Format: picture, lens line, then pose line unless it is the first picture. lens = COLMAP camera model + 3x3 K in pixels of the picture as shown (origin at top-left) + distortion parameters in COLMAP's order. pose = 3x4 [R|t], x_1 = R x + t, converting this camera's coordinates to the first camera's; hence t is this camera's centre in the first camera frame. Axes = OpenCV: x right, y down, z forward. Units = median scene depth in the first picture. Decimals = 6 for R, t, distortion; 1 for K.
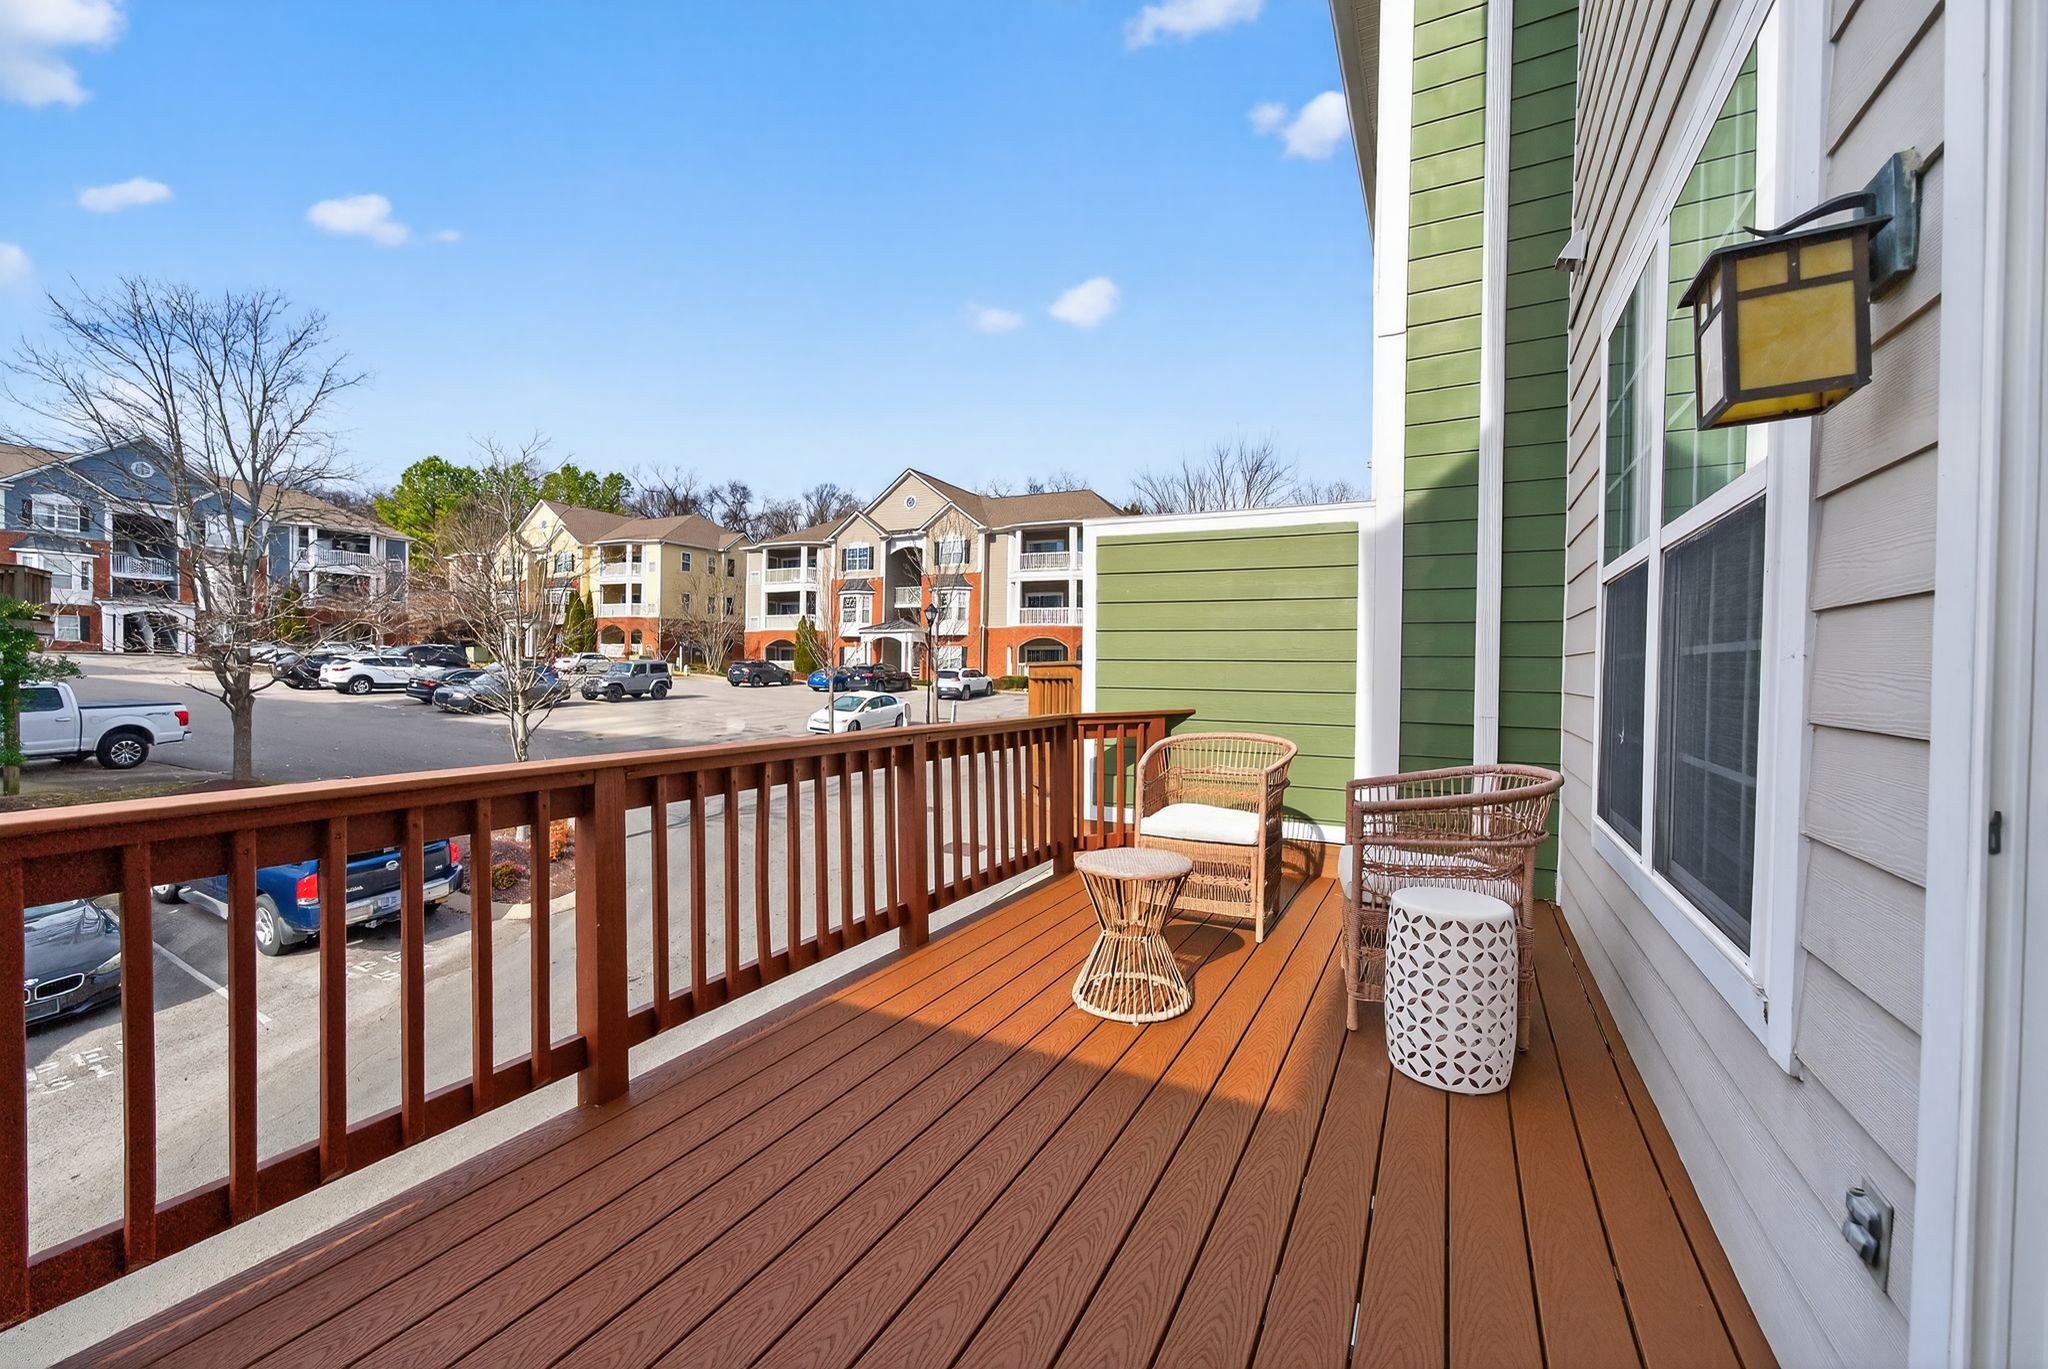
lens RADIAL K [[809.3, 0, 1024.0], [0, 809.3, 684.5], [0, 0, 1]] dist [-0.000643, -0.000095]
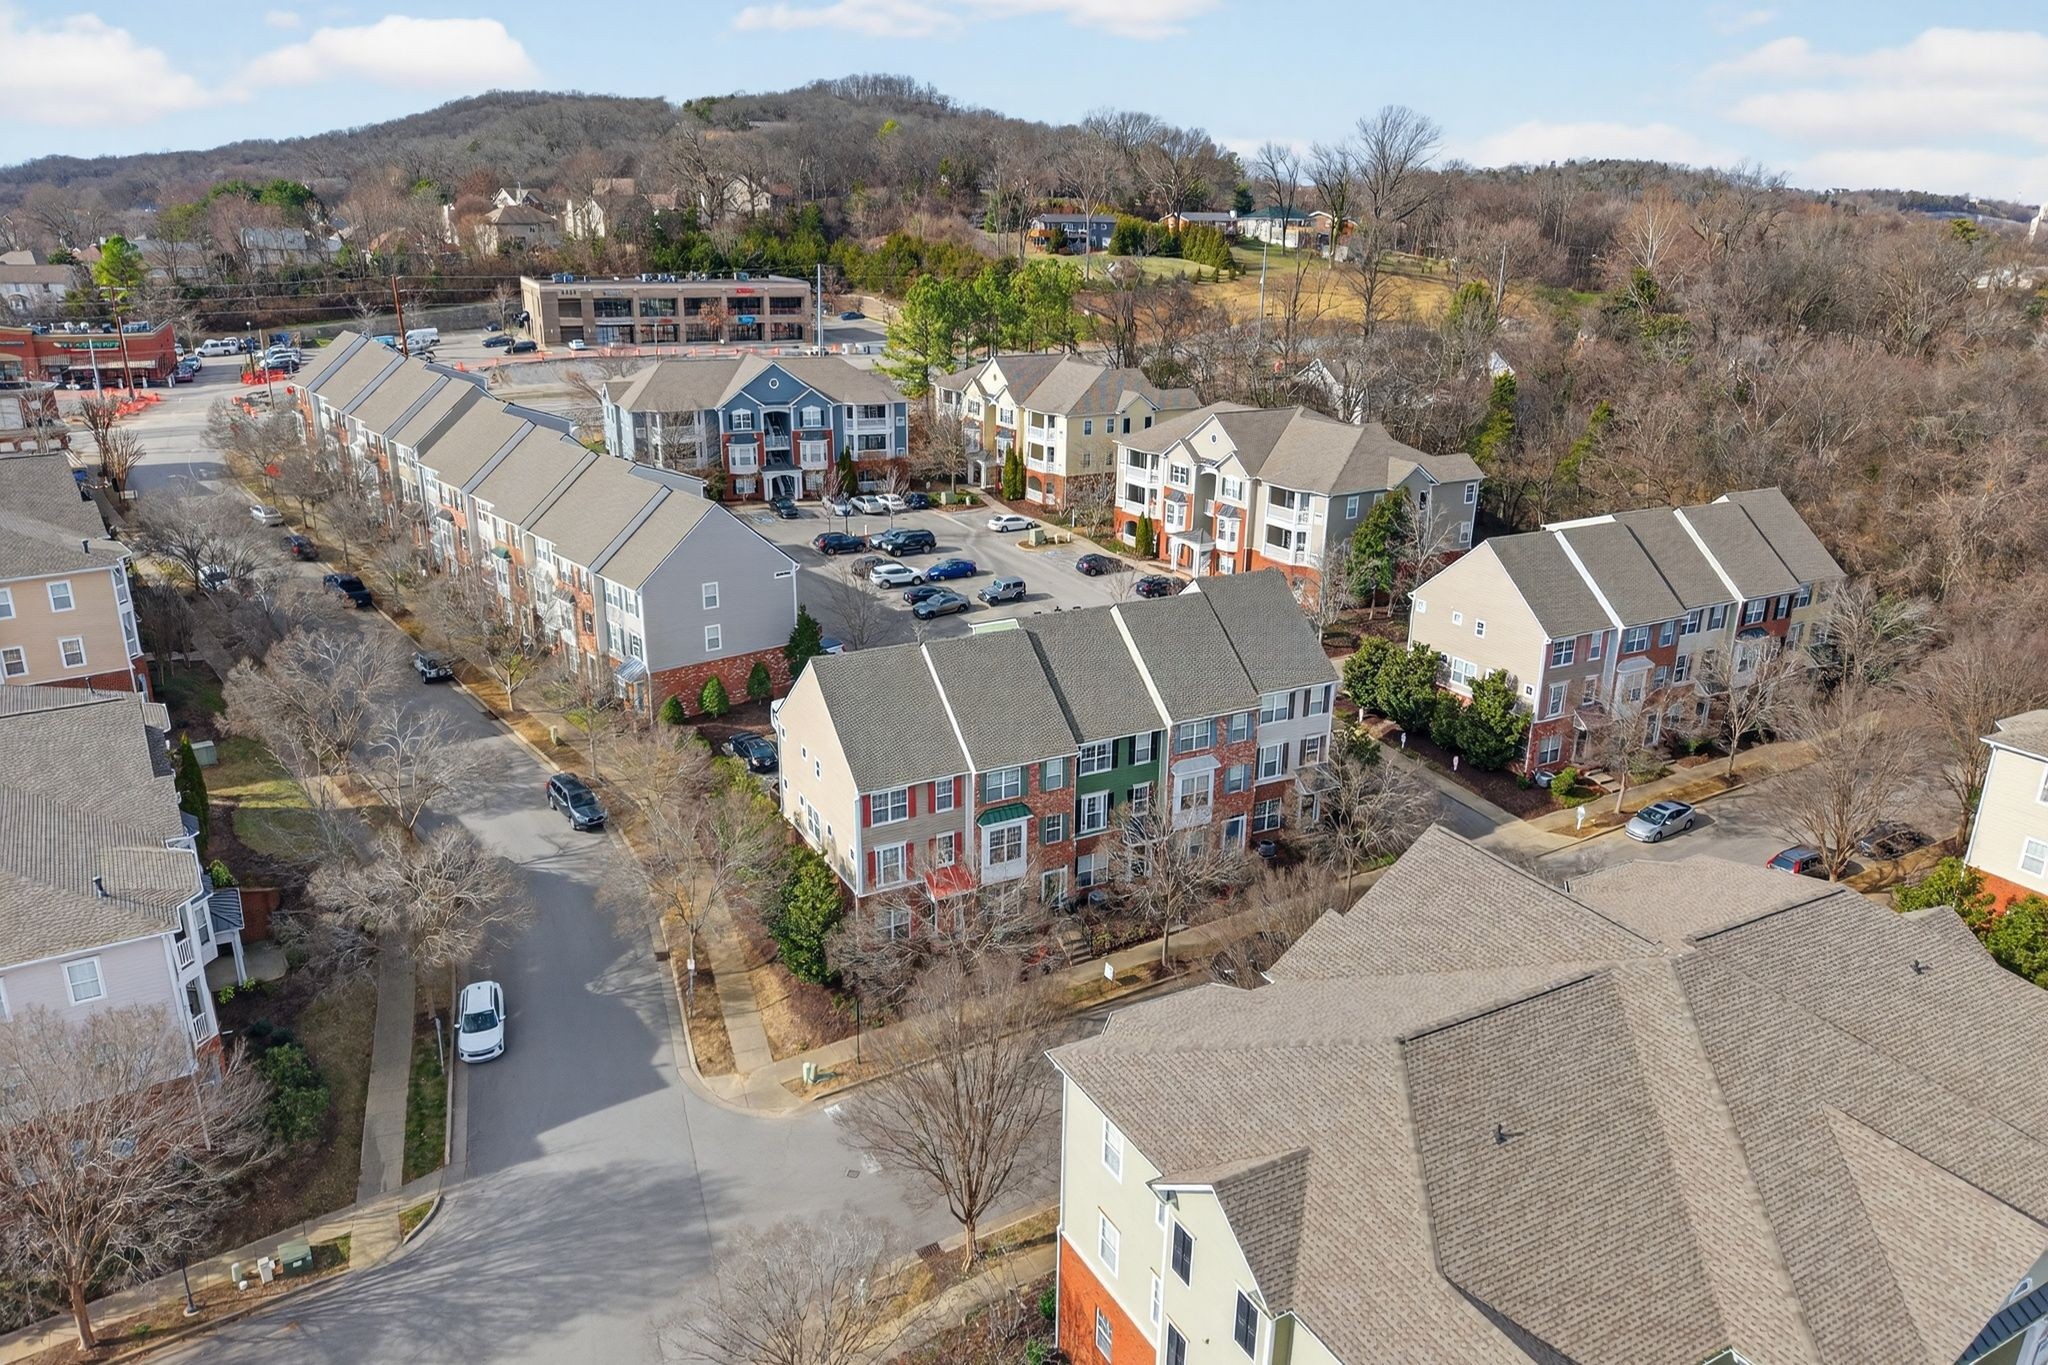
lens RADIAL K [[1461.2, 0, 1024.0], [0, 1461.2, 682.5], [0, 0, 1]] dist [-0.000084, 0.000150]
pose [[0.835709, 0.175807, -0.520271, 0.865863], [-0.012461, 0.953200, 0.302084, -0.539938], [0.549031, -0.245971, 0.798788, -1.101029]]
